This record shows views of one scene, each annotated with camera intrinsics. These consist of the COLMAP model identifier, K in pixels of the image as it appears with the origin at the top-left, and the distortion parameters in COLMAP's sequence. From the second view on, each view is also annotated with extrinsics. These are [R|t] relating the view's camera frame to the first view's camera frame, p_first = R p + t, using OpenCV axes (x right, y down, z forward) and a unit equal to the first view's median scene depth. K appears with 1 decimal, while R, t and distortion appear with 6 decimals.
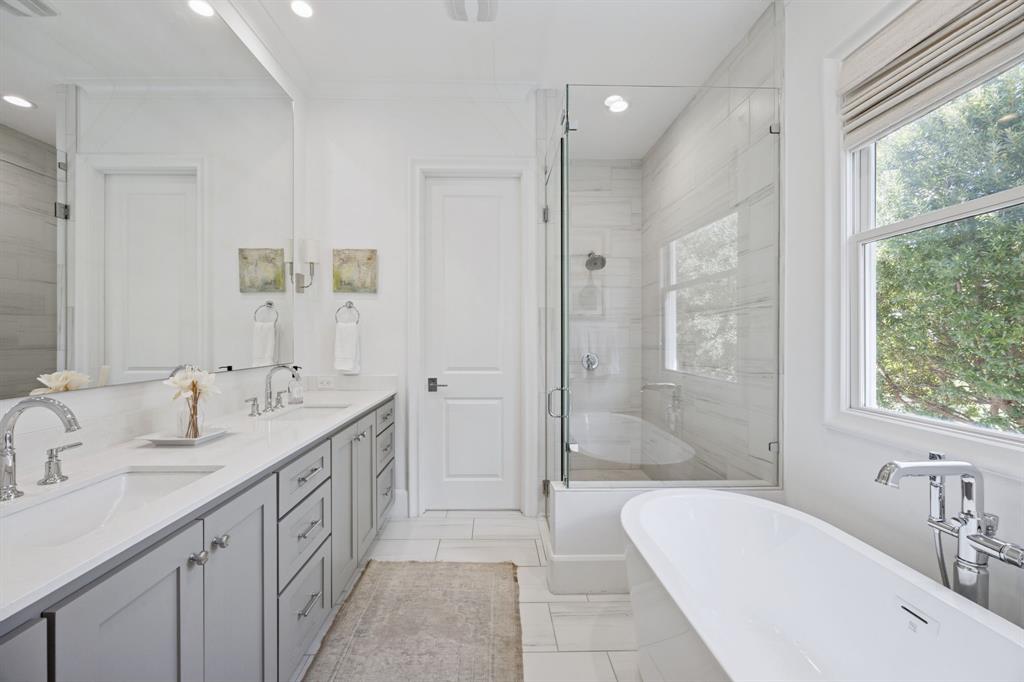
lens RADIAL K [[486.7, 0, 512.0], [0, 486.7, 341.0], [0, 0, 1]] dist [0.000860, 0.000186]
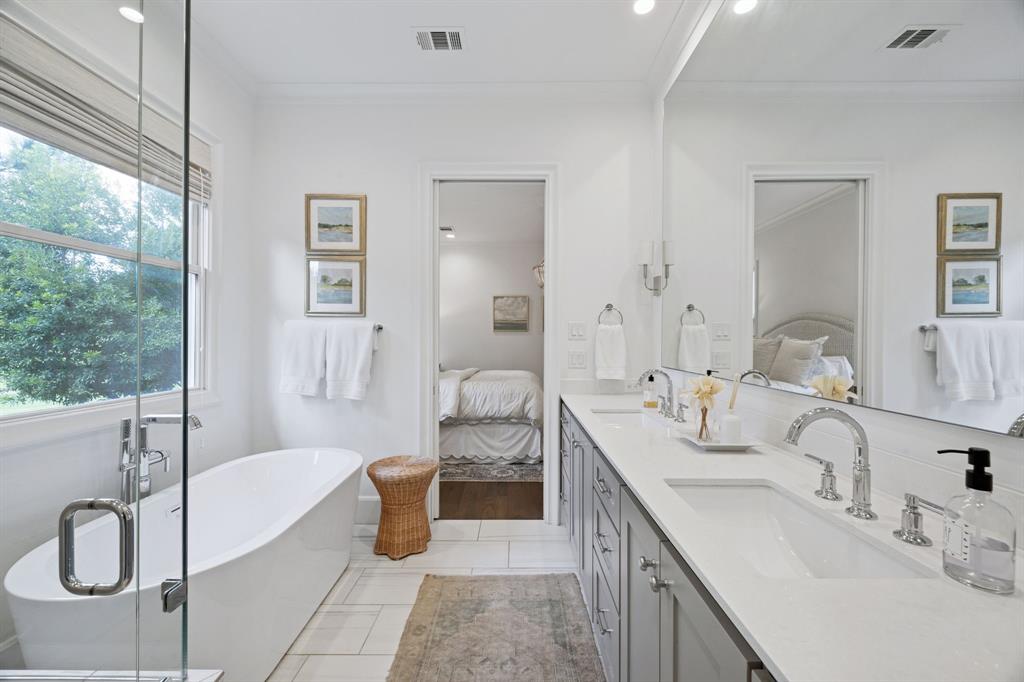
lens RADIAL K [[486.7, 0, 512.0], [0, 486.7, 341.0], [0, 0, 1]] dist [0.000860, 0.000186]
pose [[-0.999414, -0.005957, 0.033707, -0.302173], [-0.005557, 0.999913, 0.011961, -0.027020], [-0.033776, 0.011767, -0.999360, 2.240997]]
